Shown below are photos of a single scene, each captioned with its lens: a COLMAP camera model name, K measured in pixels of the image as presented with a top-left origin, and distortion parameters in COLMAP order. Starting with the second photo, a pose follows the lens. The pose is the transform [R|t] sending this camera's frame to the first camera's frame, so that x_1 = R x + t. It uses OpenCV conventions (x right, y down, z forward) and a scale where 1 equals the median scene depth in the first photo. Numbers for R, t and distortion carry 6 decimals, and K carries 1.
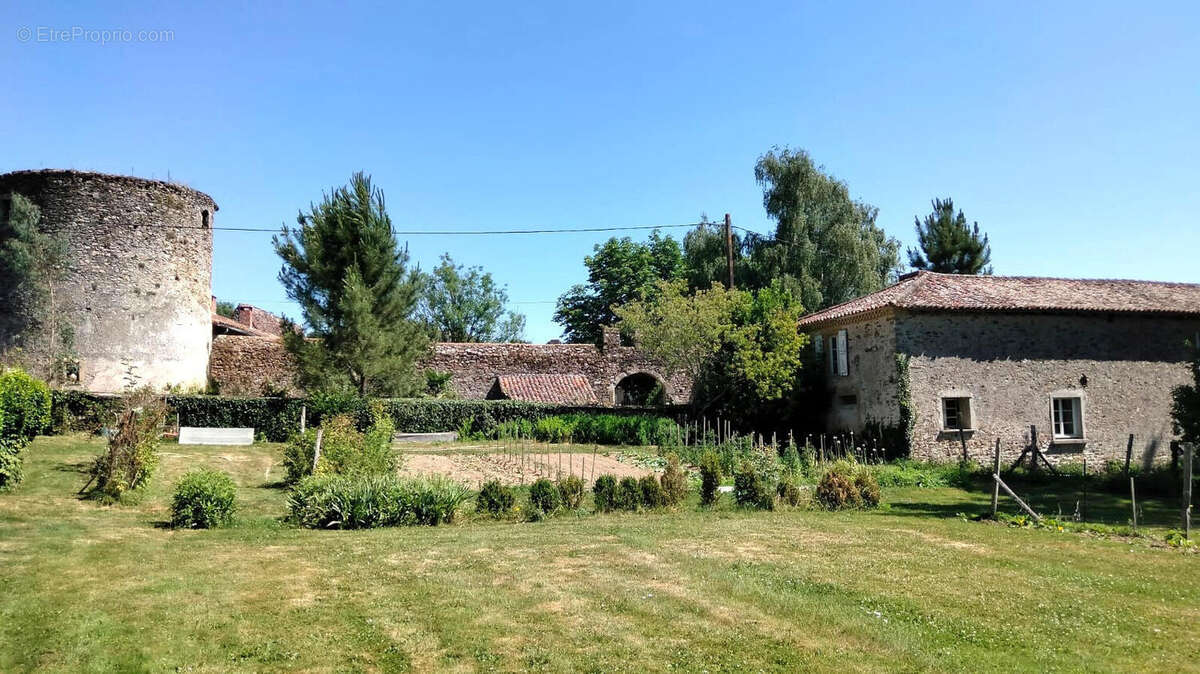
lens RADIAL K [[898.9, 0, 604.3], [0, 898.9, 324.4], [0, 0, 1]] dist [0.062255, -0.012564]
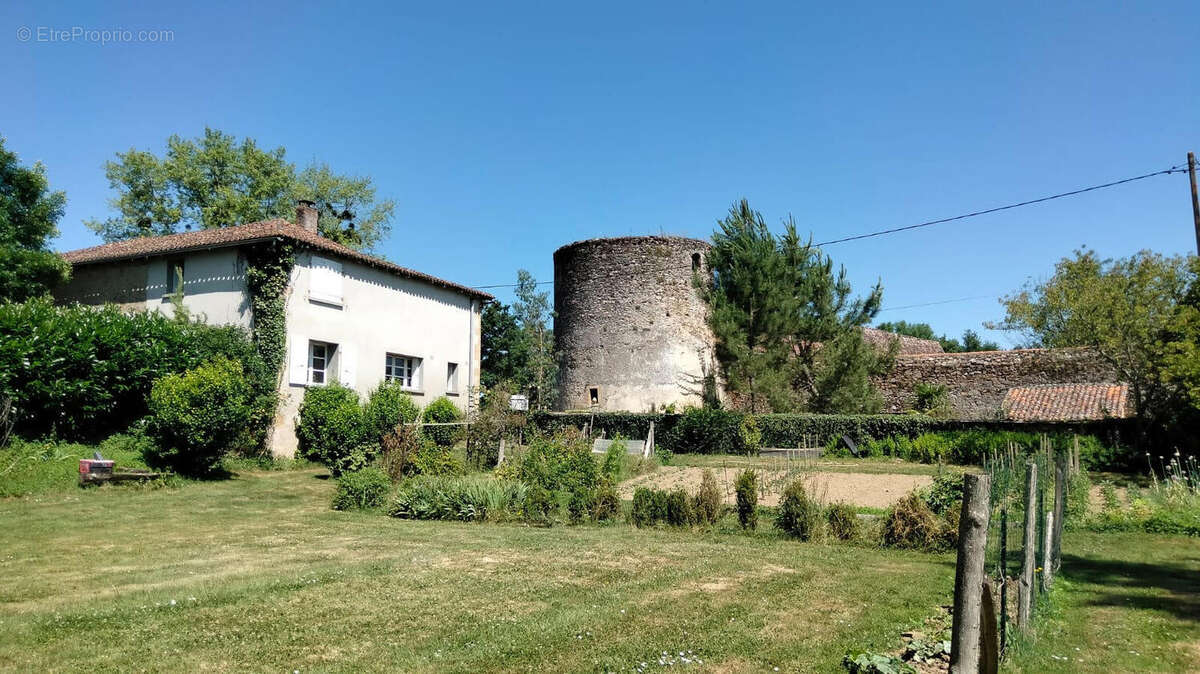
lens RADIAL K [[898.9, 0, 601.5], [0, 898.9, 331.9], [0, 0, 1]] dist [0.062255, -0.012564]
pose [[0.673401, -0.081763, -0.734742, 0.340791], [0.072283, 0.996385, -0.044631, 0.018059], [0.735735, -0.023055, 0.676877, 0.147208]]
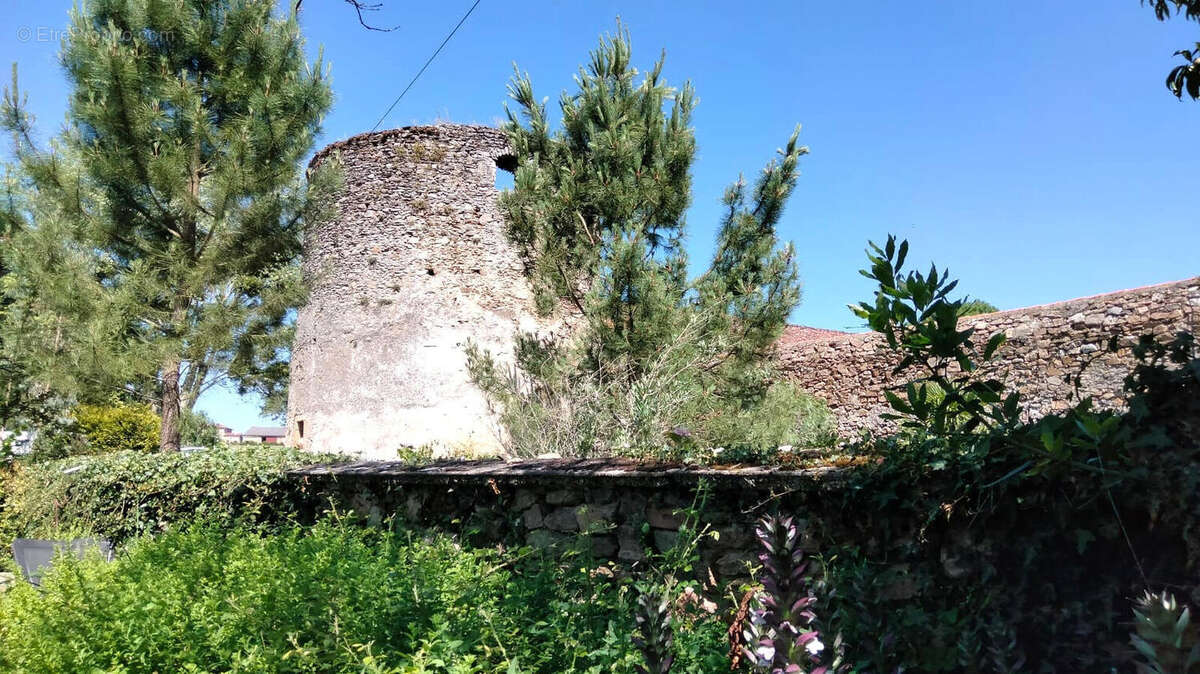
lens RADIAL K [[898.9, 0, 601.1], [0, 898.9, 340.1], [0, 0, 1]] dist [0.062255, -0.012564]
pose [[0.404284, -0.152197, -0.901882, 0.114498], [0.091695, 0.987835, -0.125598, 0.082308], [0.910026, -0.031921, 0.413321, 0.878166]]
